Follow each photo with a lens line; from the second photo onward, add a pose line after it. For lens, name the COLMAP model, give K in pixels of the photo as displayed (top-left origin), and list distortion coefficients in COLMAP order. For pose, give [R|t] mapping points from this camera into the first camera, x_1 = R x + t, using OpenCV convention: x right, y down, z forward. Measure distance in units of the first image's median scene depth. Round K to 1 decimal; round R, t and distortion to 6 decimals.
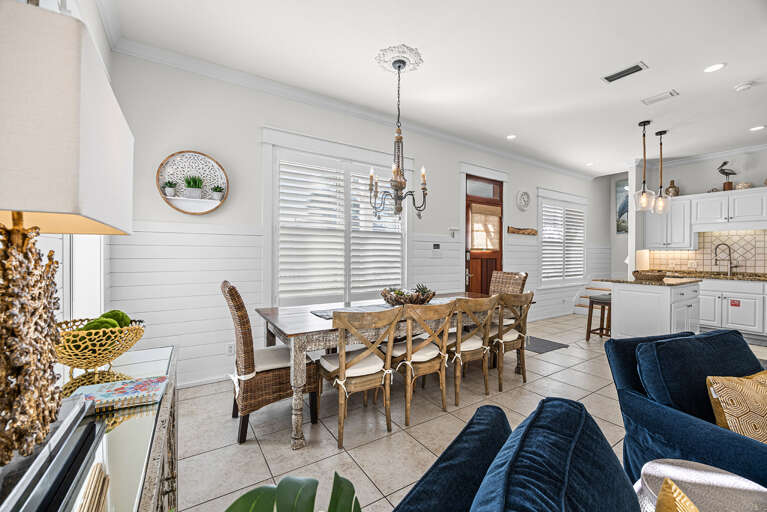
lens RADIAL K [[313.6, 0, 385.3], [0, 313.6, 255.6], [0, 0, 1]] dist [-0.000956, -0.000078]
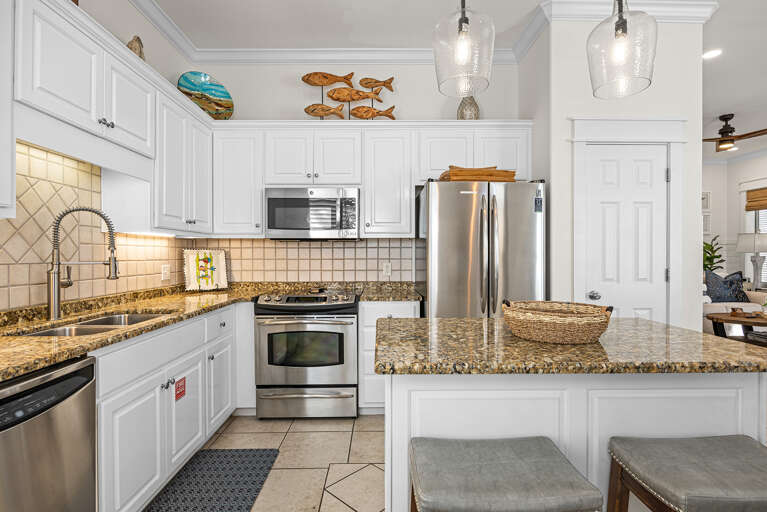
lens RADIAL K [[384.4, 0, 384.7], [0, 384.4, 258.0], [0, 0, 1]] dist [-0.004673, -0.001006]
pose [[-0.852890, -0.009354, 0.522007, 0.652783], [-0.001771, 0.999886, 0.015025, 0.003679], [-0.522088, 0.011890, -0.852809, 1.135491]]
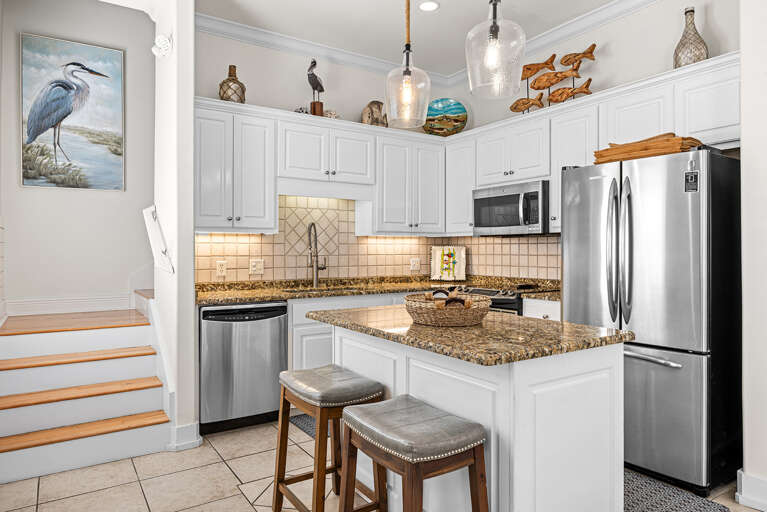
lens RADIAL K [[488.8, 0, 382.5], [0, 488.8, 250.5], [0, 0, 1]] dist [-0.017939, -0.000411]
pose [[-0.025484, -0.006287, 0.999655, 0.295324], [0.006811, 0.999956, 0.006463, 0.001332], [-0.999652, 0.006974, -0.025440, 0.904879]]
